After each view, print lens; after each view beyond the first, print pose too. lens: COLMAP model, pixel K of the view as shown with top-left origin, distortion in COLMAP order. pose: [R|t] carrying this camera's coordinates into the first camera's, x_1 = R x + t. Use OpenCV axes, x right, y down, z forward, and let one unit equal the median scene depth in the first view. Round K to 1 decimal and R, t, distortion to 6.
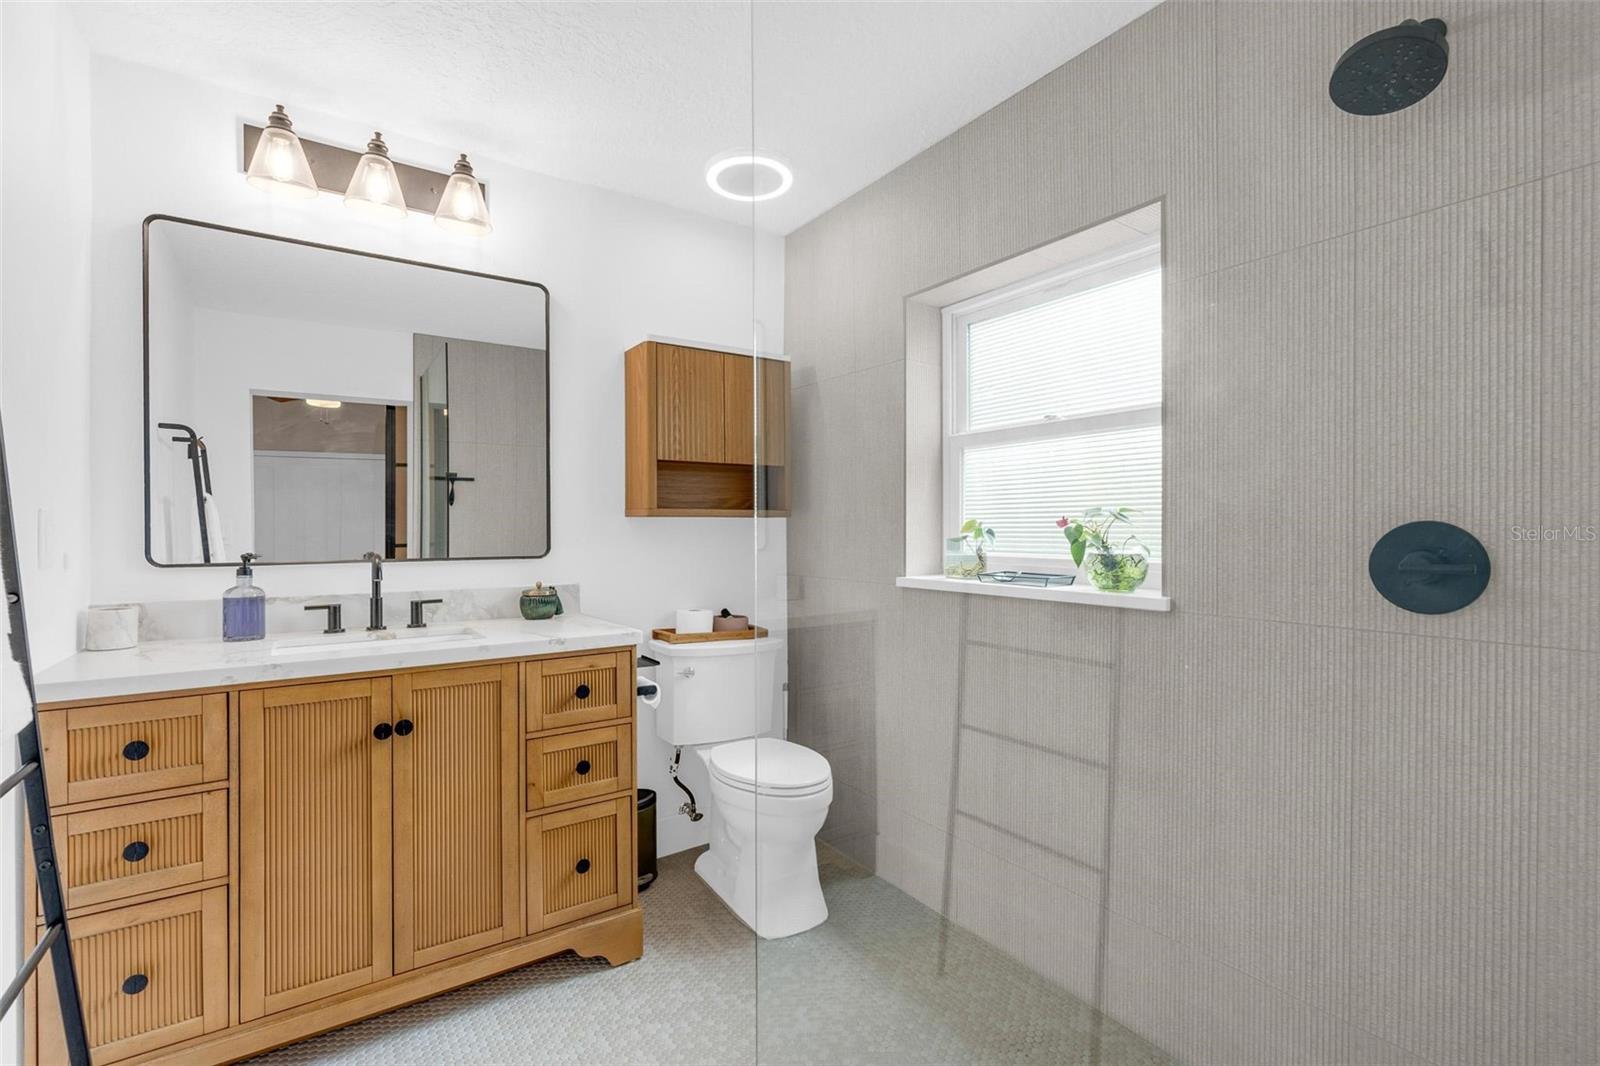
lens RADIAL K [[748.7, 0, 799.3], [0, 748.7, 531.7], [0, 0, 1]] dist [-0.003113, 0.001261]
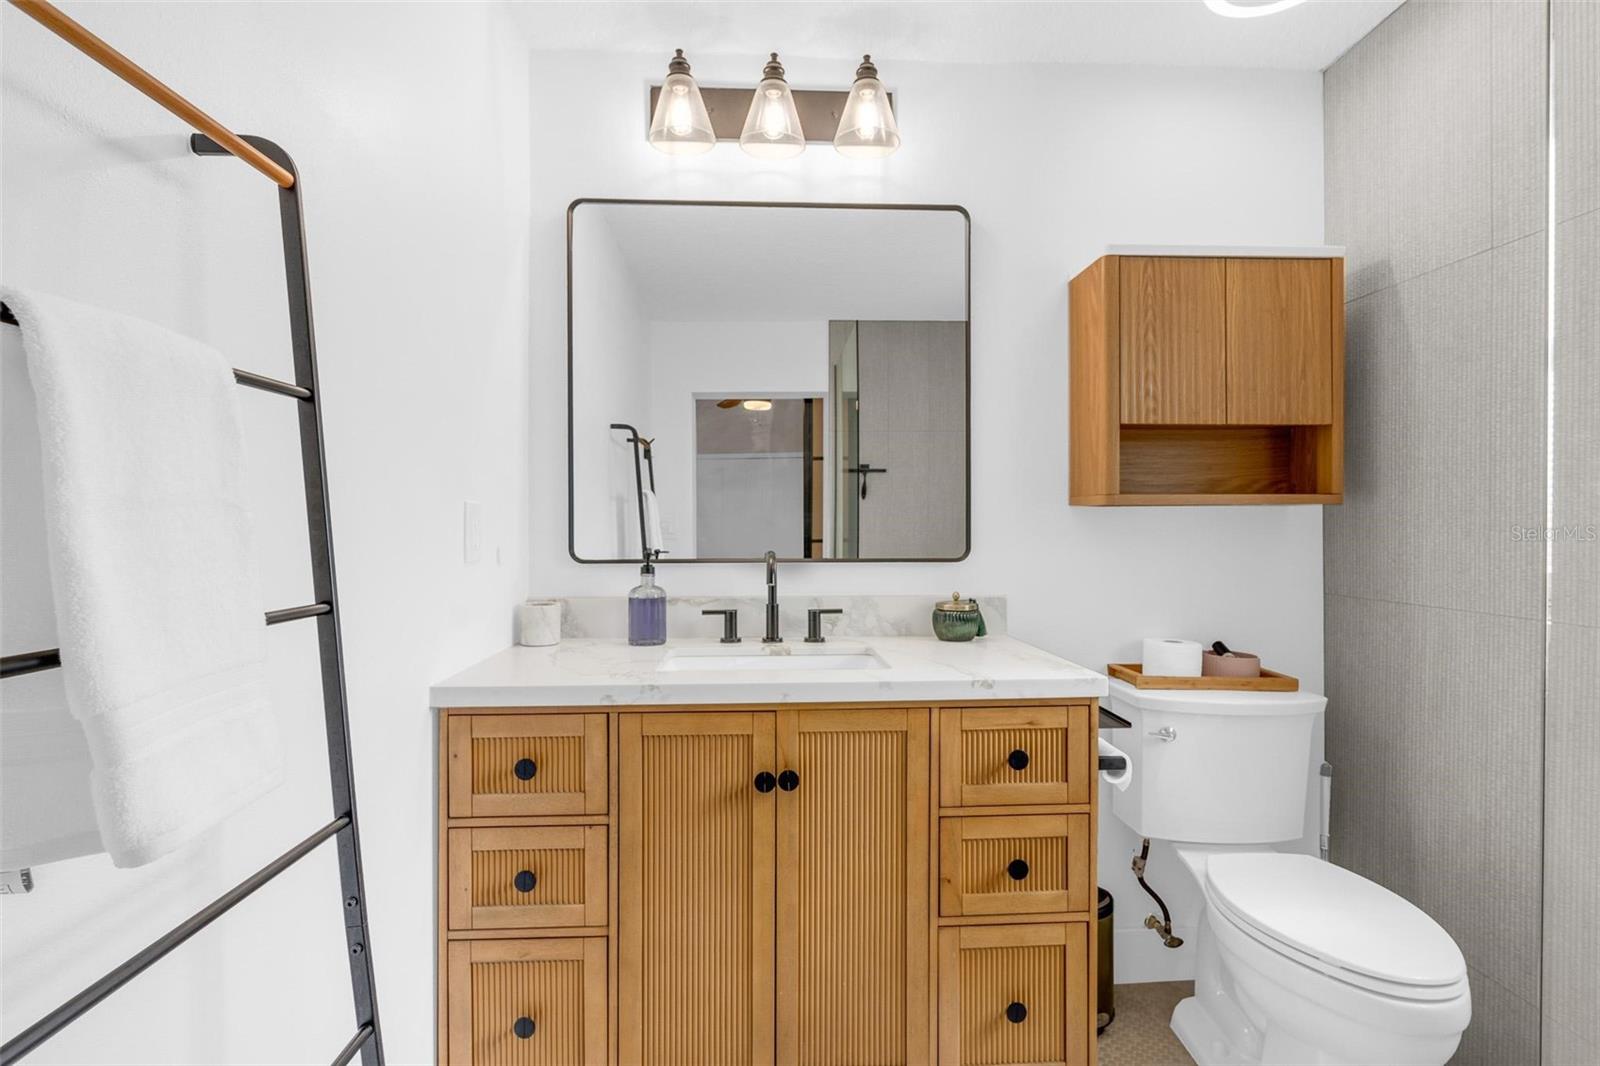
lens RADIAL K [[748.7, 0, 799.3], [0, 748.7, 531.7], [0, 0, 1]] dist [-0.003113, 0.001261]
pose [[0.860643, 0.005795, -0.509175, -0.111755], [-0.002747, 0.999974, 0.006737, -0.000285], [0.509201, -0.004399, 0.860637, 0.300935]]
